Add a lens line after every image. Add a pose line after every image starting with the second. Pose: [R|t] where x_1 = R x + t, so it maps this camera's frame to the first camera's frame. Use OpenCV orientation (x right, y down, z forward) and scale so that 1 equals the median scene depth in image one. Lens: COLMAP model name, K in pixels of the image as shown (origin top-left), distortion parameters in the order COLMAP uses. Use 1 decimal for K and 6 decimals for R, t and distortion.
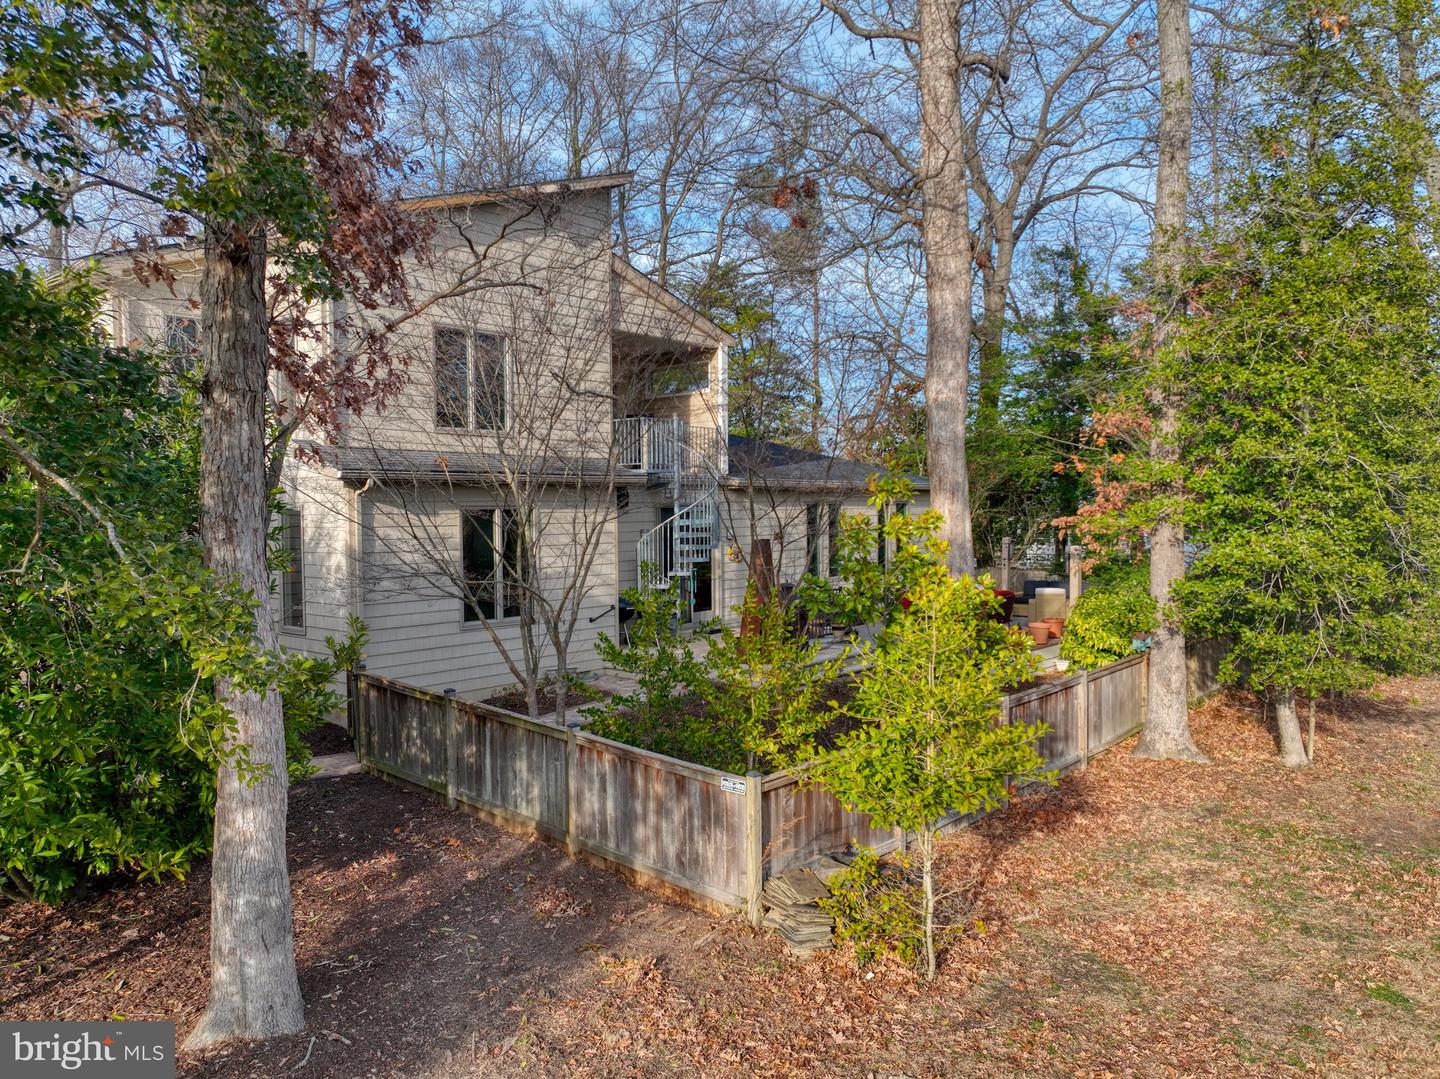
lens RADIAL K [[1013.1, 0, 712.9], [0, 1013.1, 537.9], [0, 0, 1]] dist [0.001825, 0.007244]
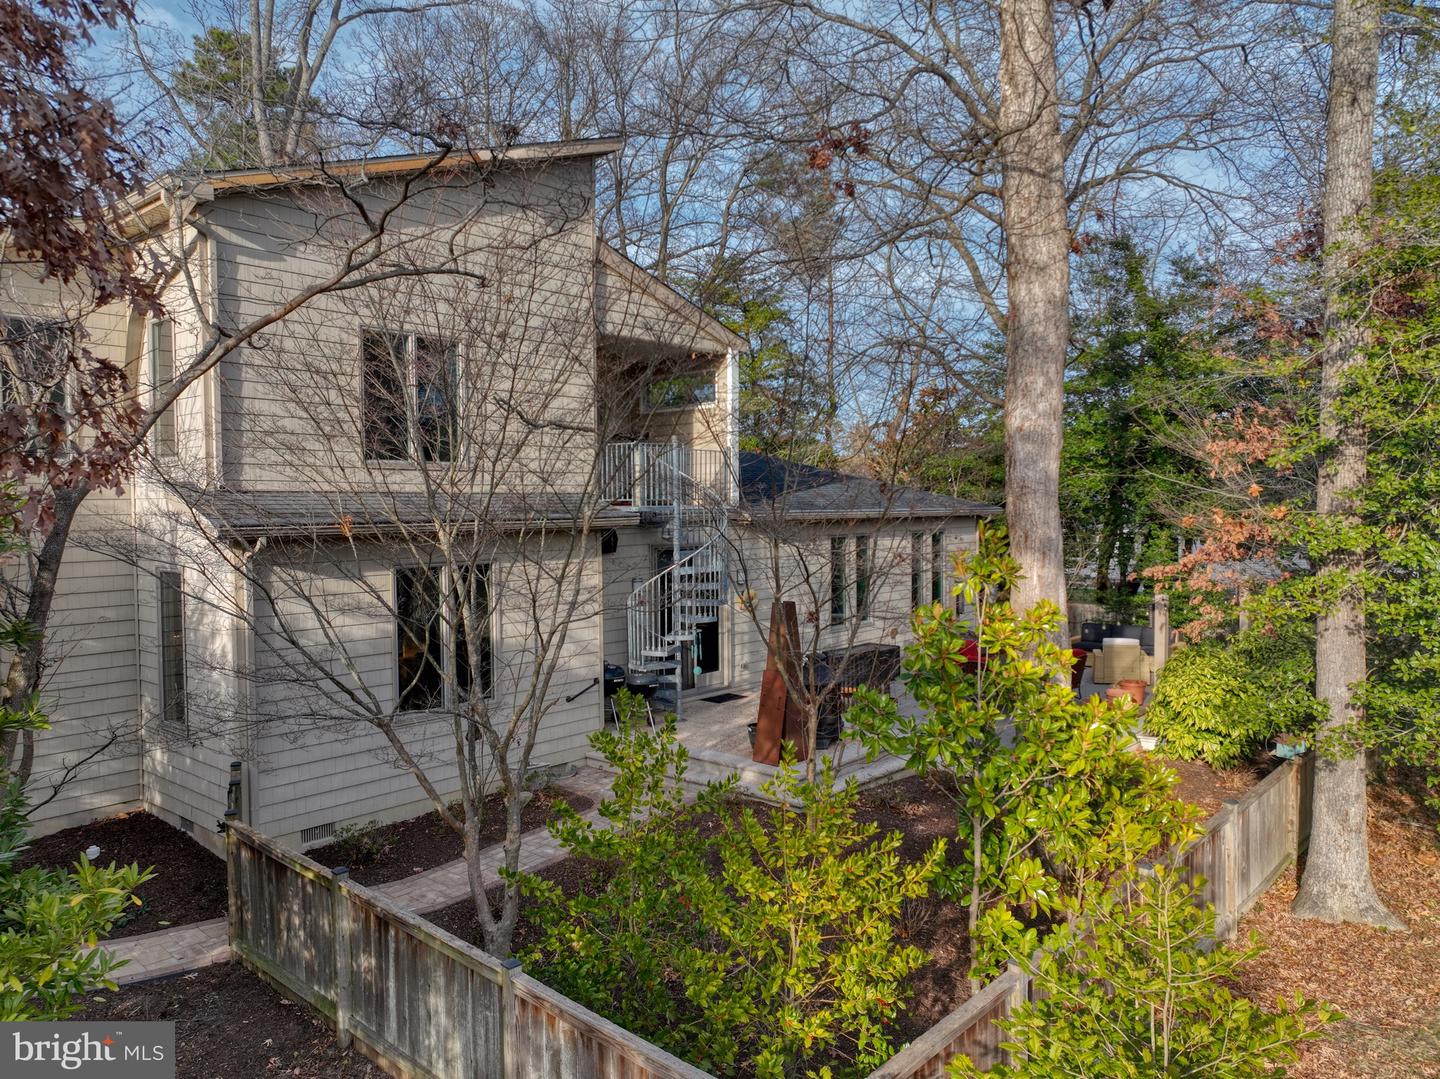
lens RADIAL K [[1013.1, 0, 712.9], [0, 1013.1, 537.9], [0, 0, 1]] dist [0.001825, 0.007244]
pose [[0.999998, 0.000689, -0.001996, -0.005197], [-0.000681, 0.999993, 0.003621, -0.045092], [0.001999, -0.003619, 0.999991, 0.193805]]
